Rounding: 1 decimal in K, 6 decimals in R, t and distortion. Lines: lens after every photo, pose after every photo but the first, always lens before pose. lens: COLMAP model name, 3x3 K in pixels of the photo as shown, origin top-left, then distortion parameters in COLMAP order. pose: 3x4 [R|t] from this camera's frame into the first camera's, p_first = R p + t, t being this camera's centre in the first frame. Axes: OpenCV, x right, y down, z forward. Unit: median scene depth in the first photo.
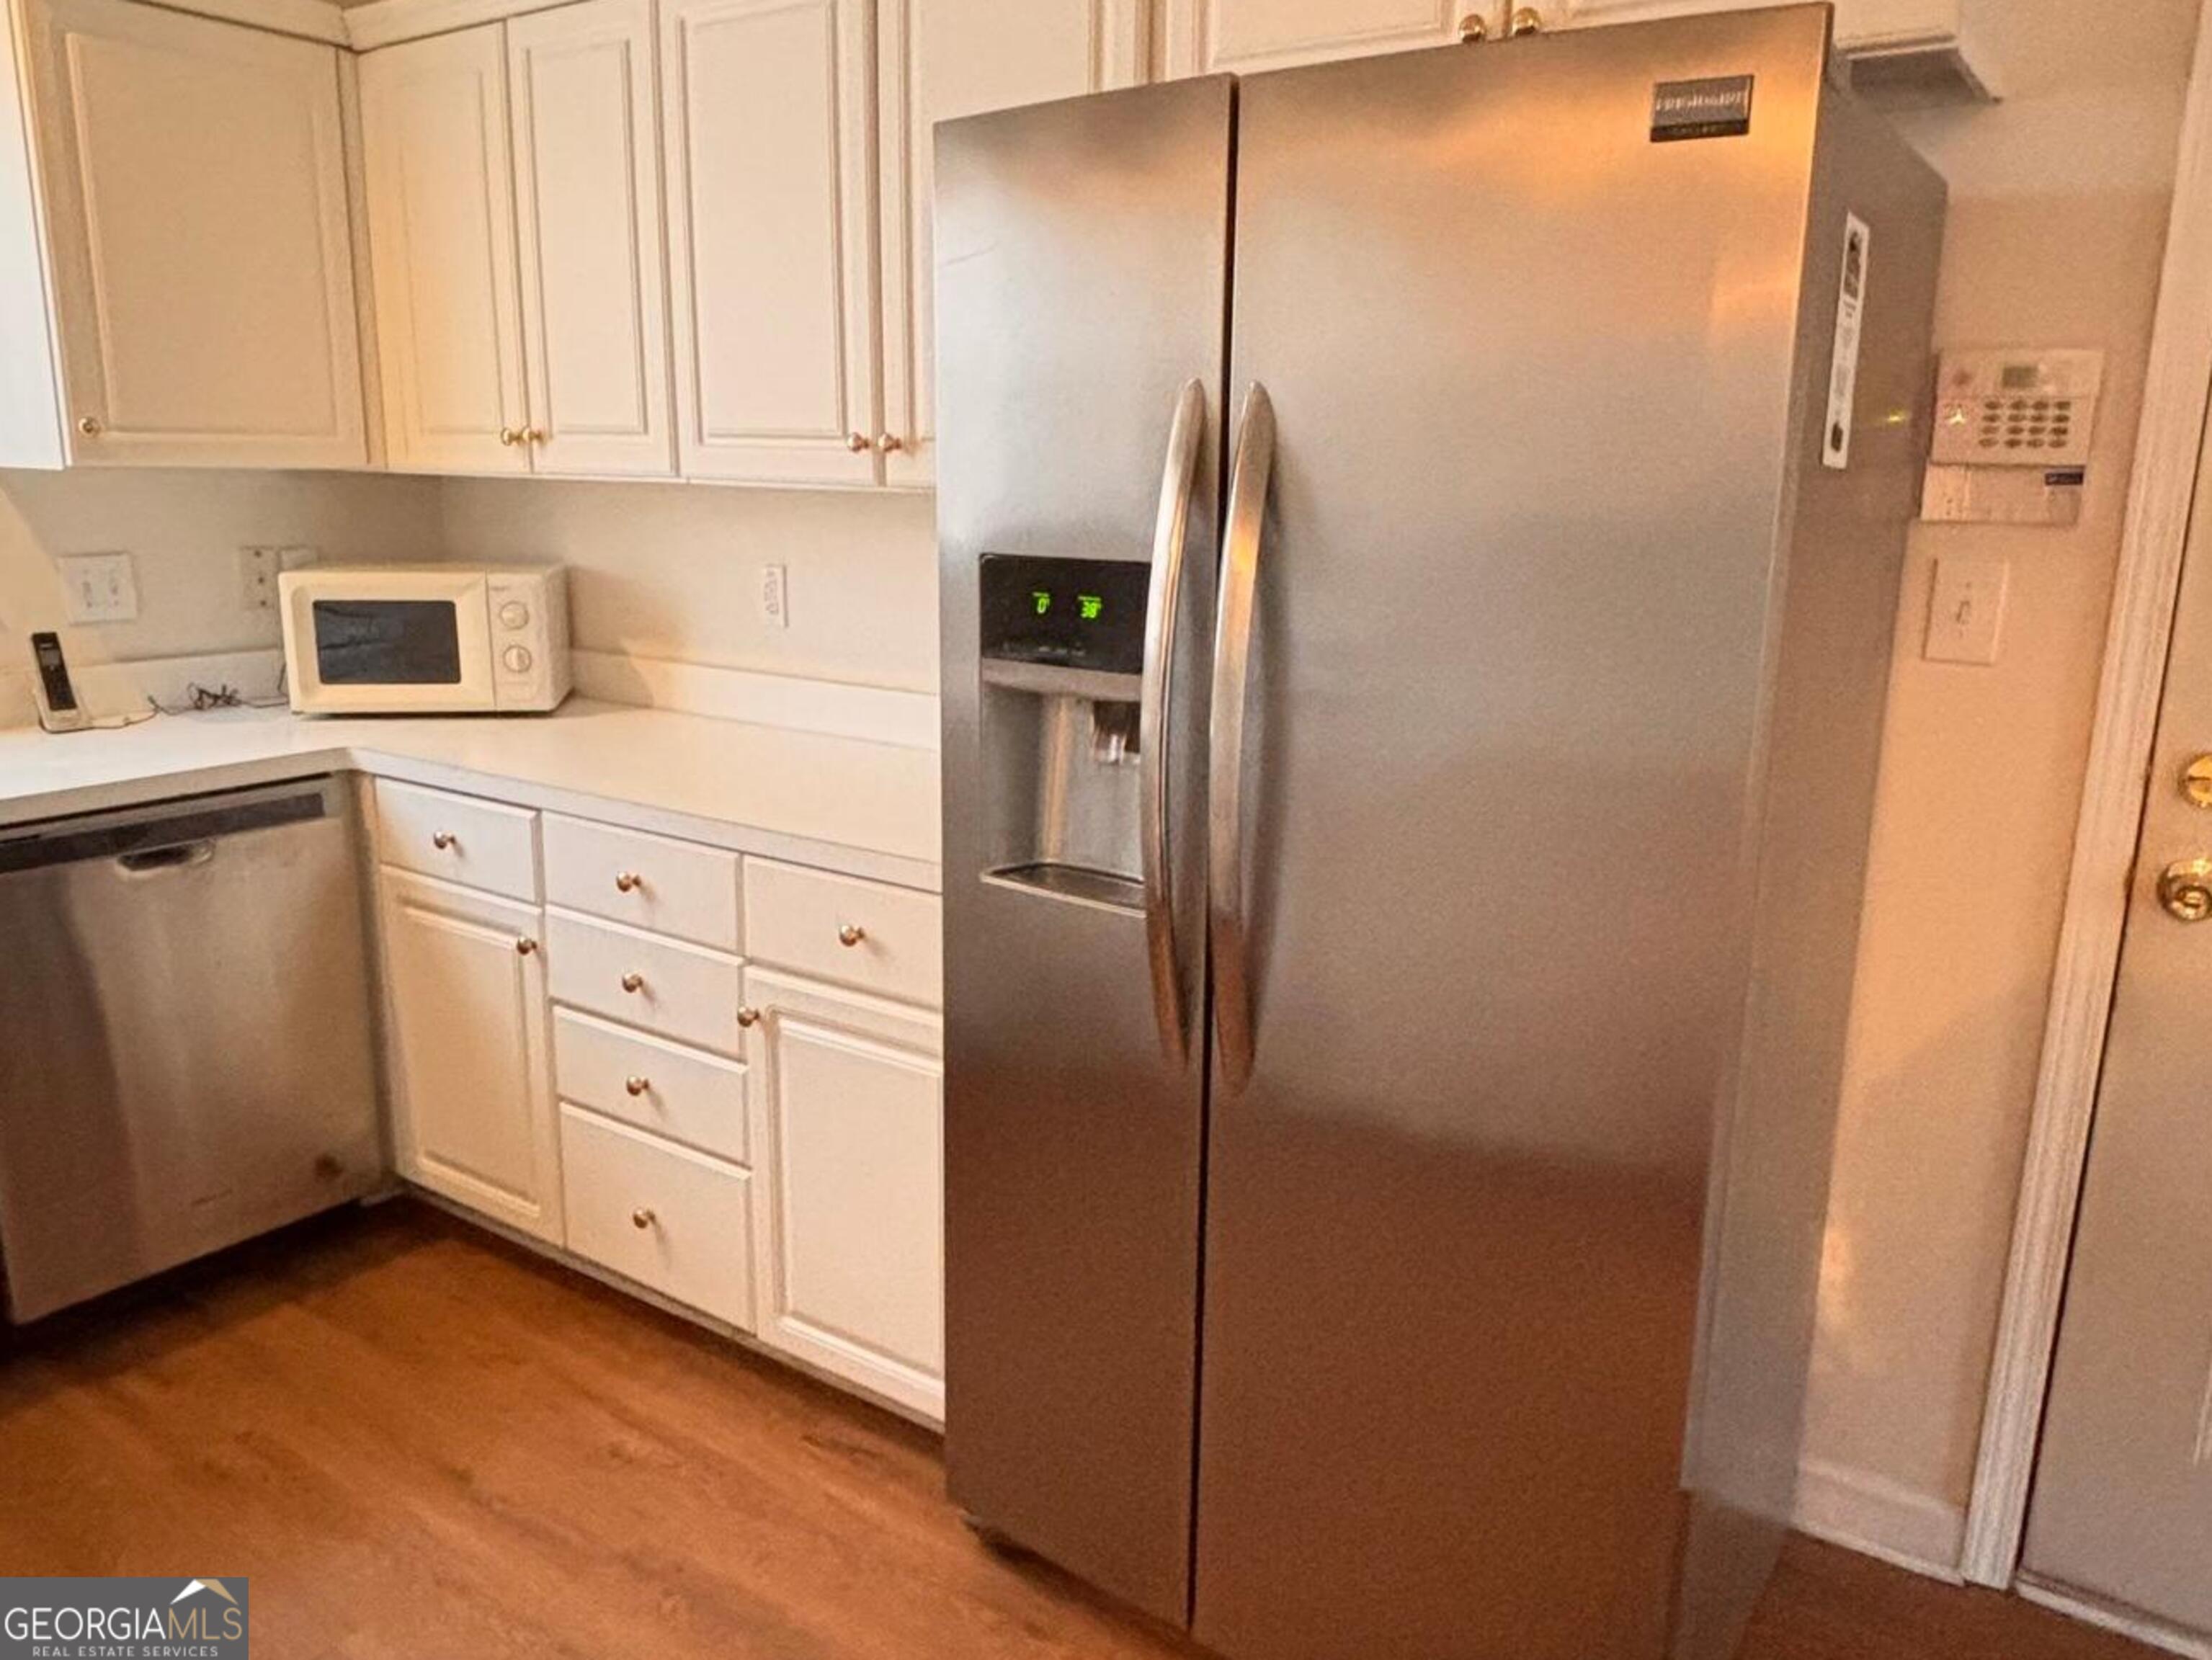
lens RADIAL K [[1585.8, 0, 1118.4], [0, 1585.8, 821.3], [0, 0, 1]] dist [0.018128, -0.028107]
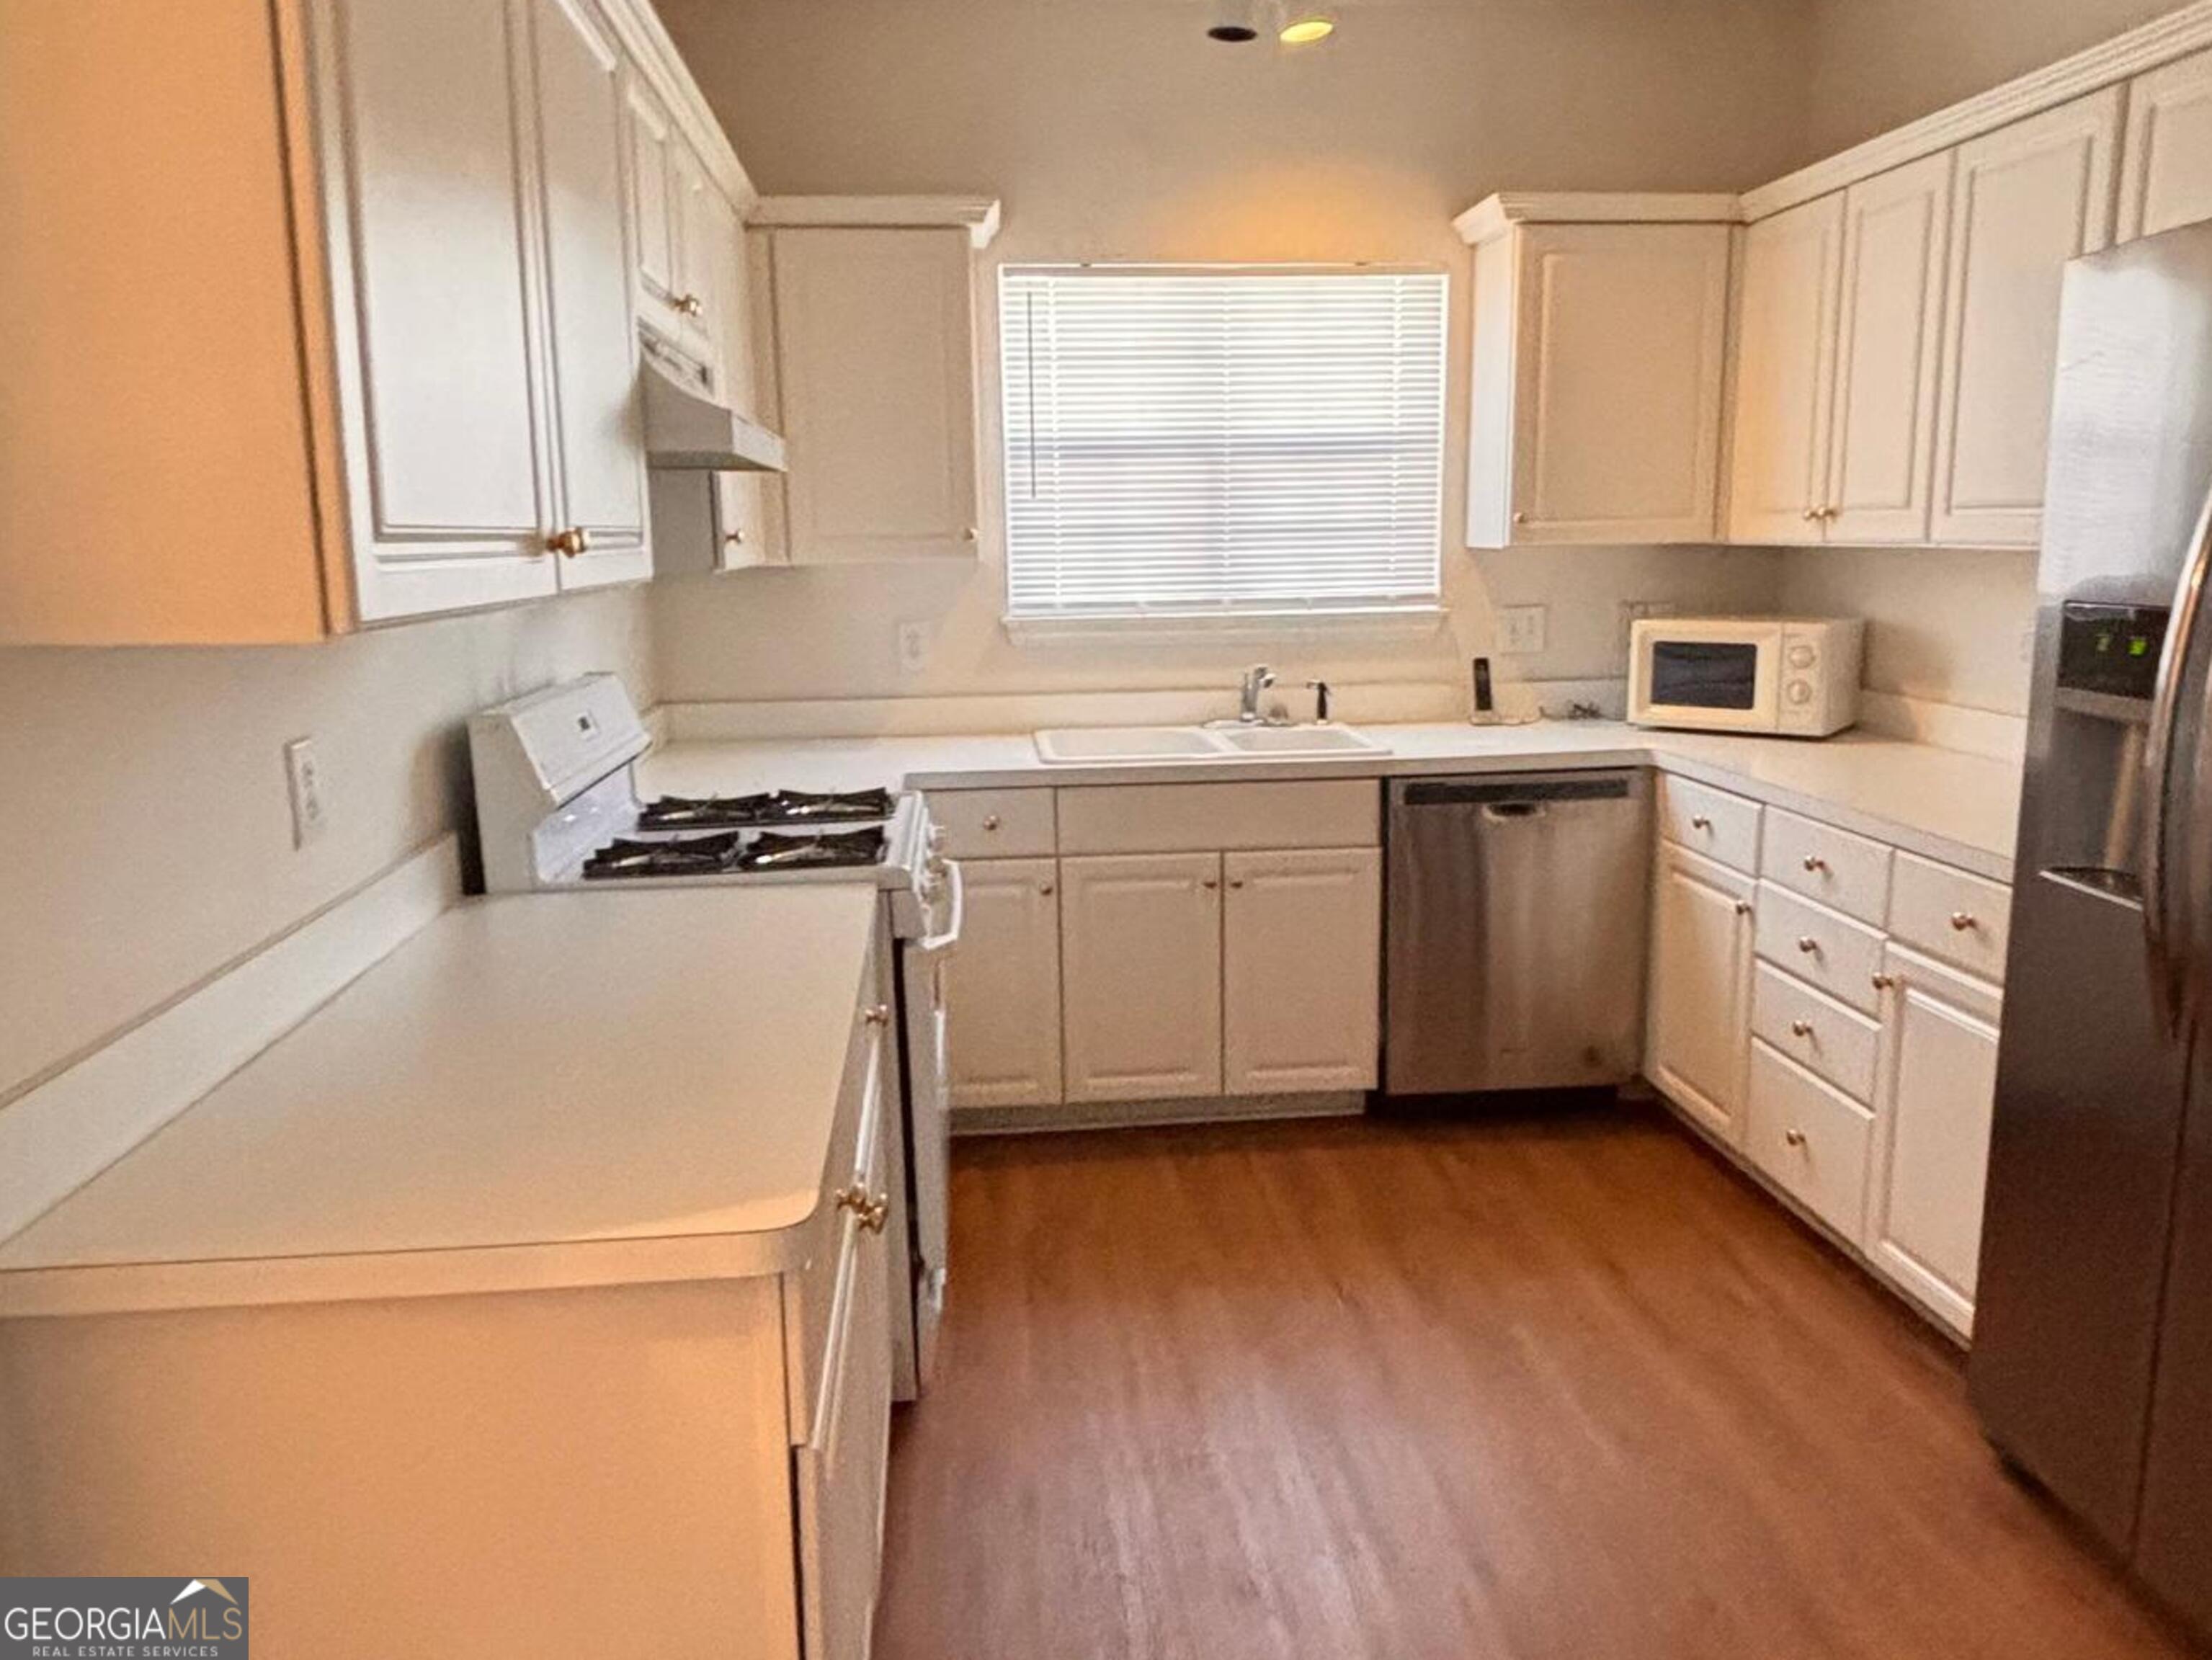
lens RADIAL K [[1585.8, 0, 1111.2], [0, 1585.8, 826.4], [0, 0, 1]] dist [0.018128, -0.028107]
pose [[0.635258, 0.111388, -0.764225, 0.274743], [-0.140181, 0.989737, 0.027733, 0.047844], [0.759471, 0.089512, 0.644354, -0.219742]]
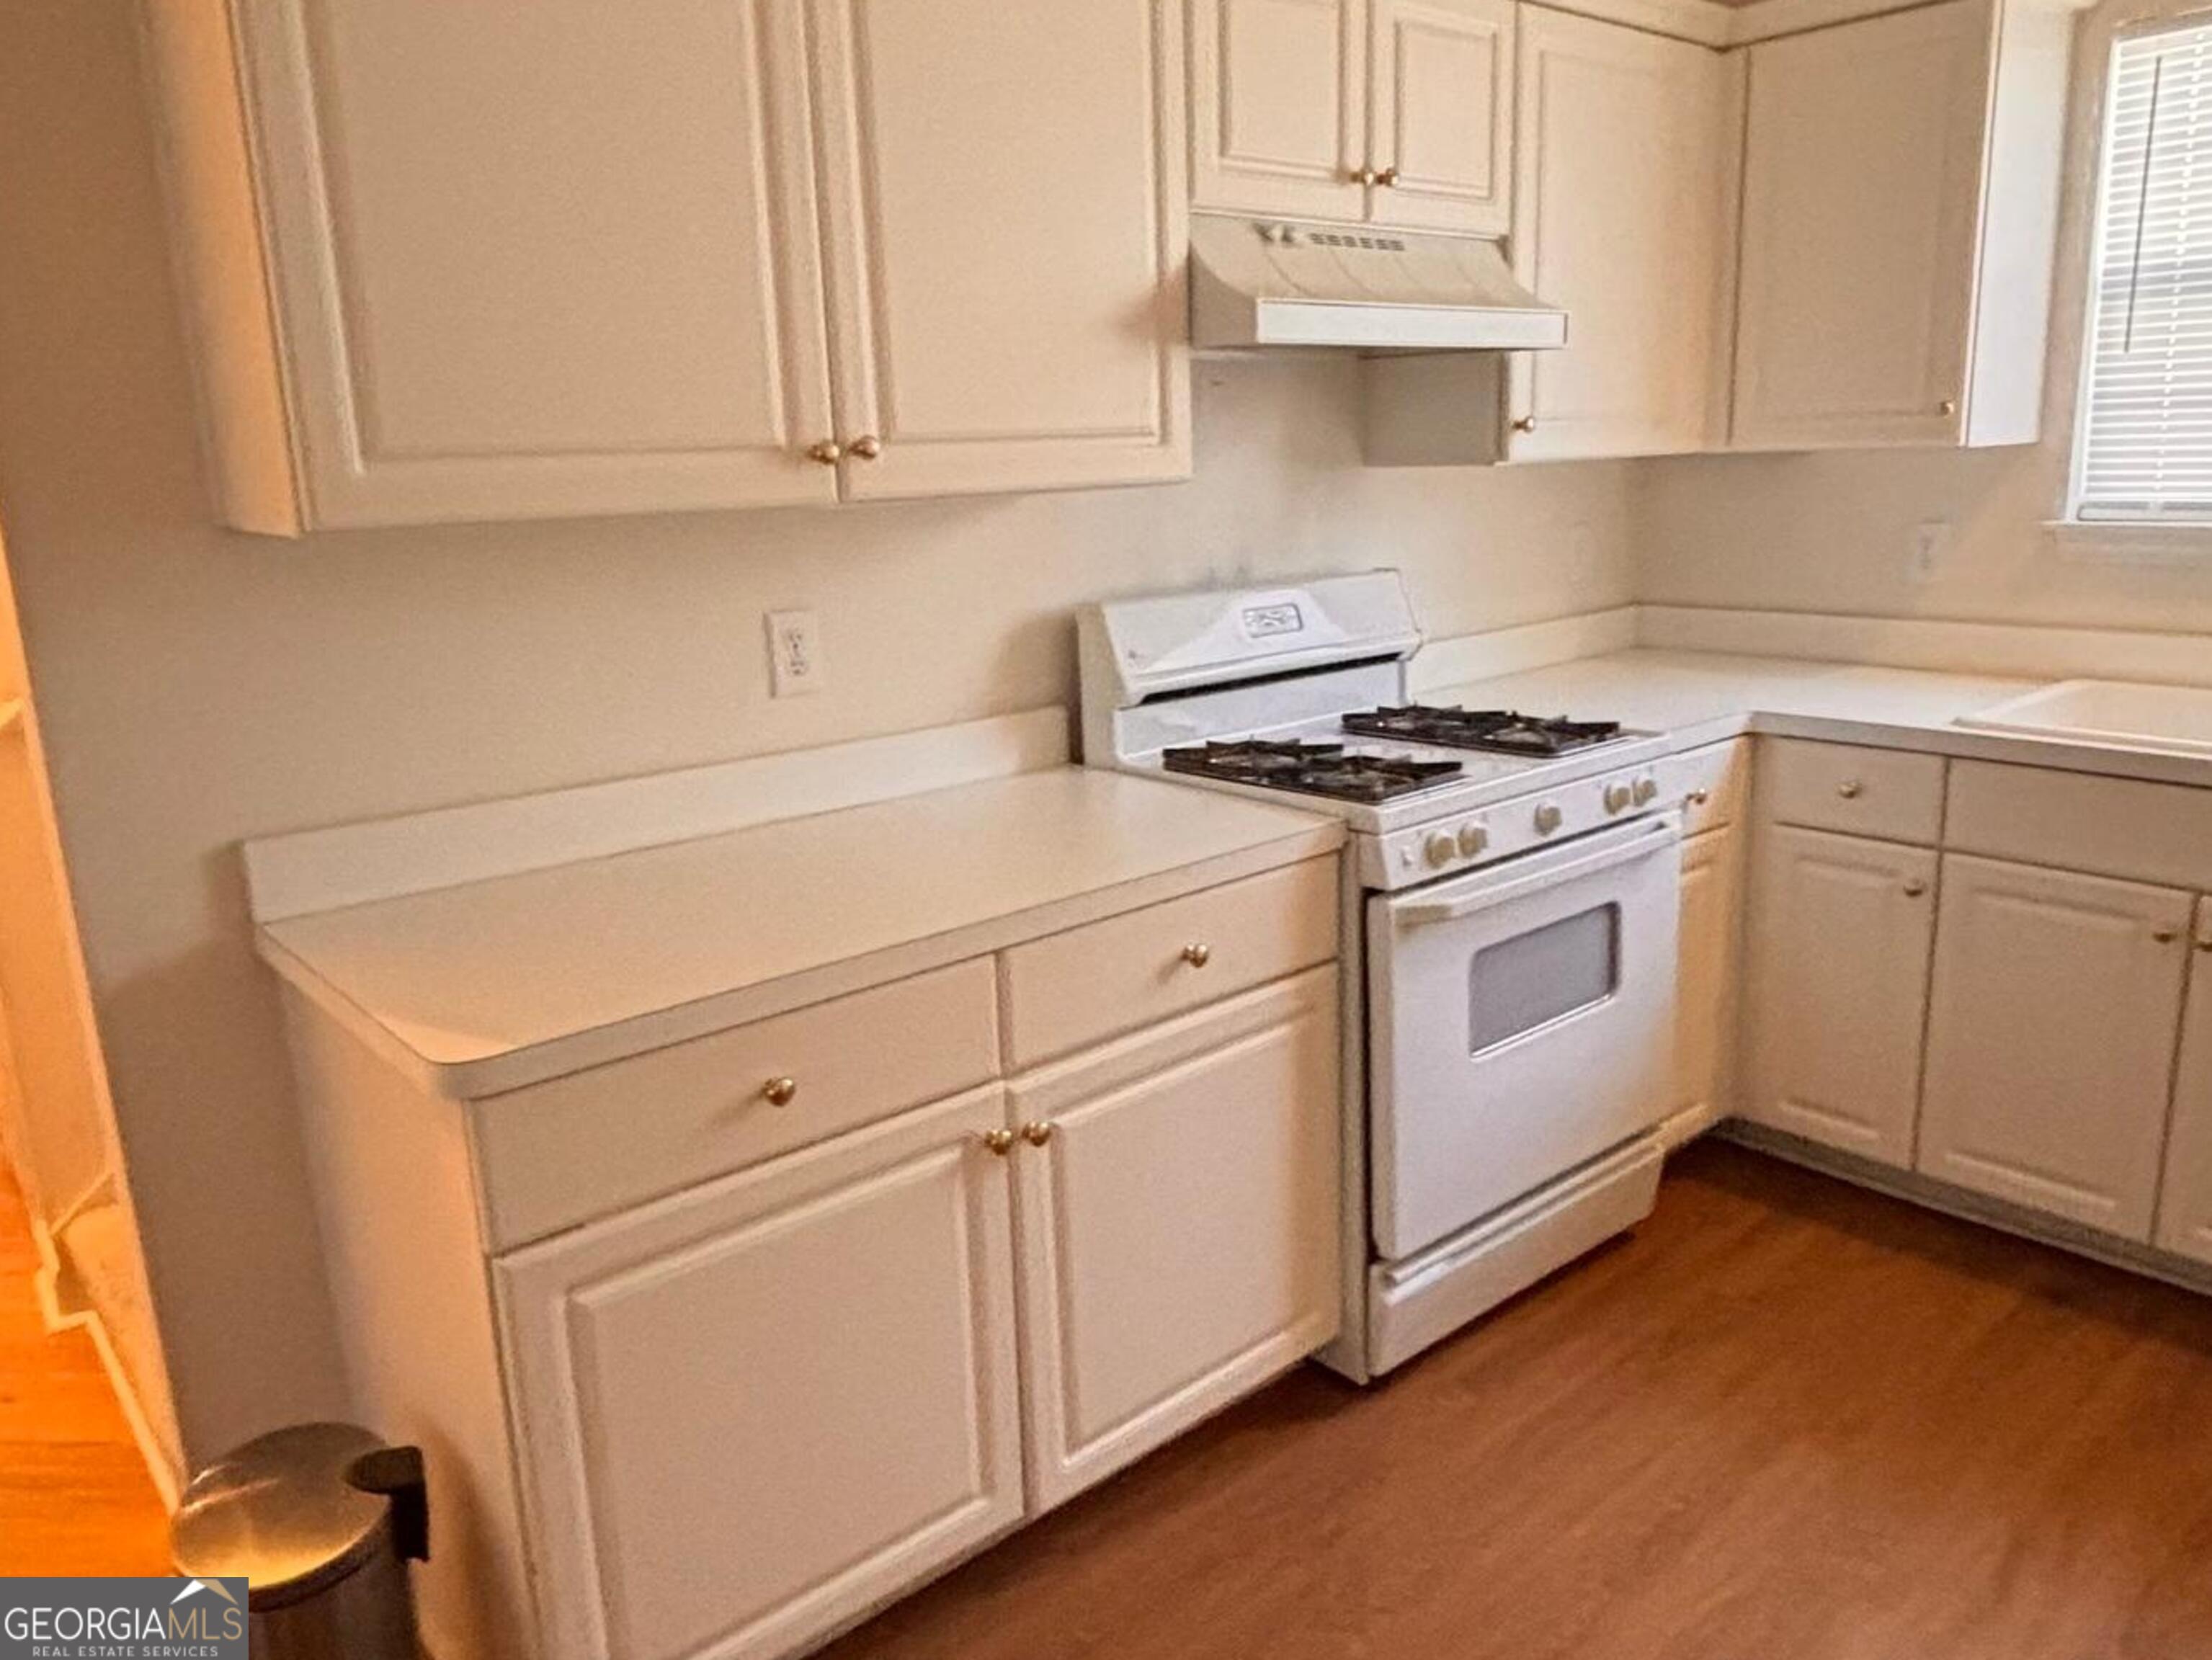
lens RADIAL K [[1585.8, 0, 1106.3], [0, 1585.8, 816.0], [0, 0, 1]] dist [0.018128, -0.028107]
pose [[-0.269426, 0.208379, -0.940206, 0.303169], [-0.178995, 0.948461, 0.261501, -0.075456], [0.946240, 0.238748, -0.218241, 0.350332]]
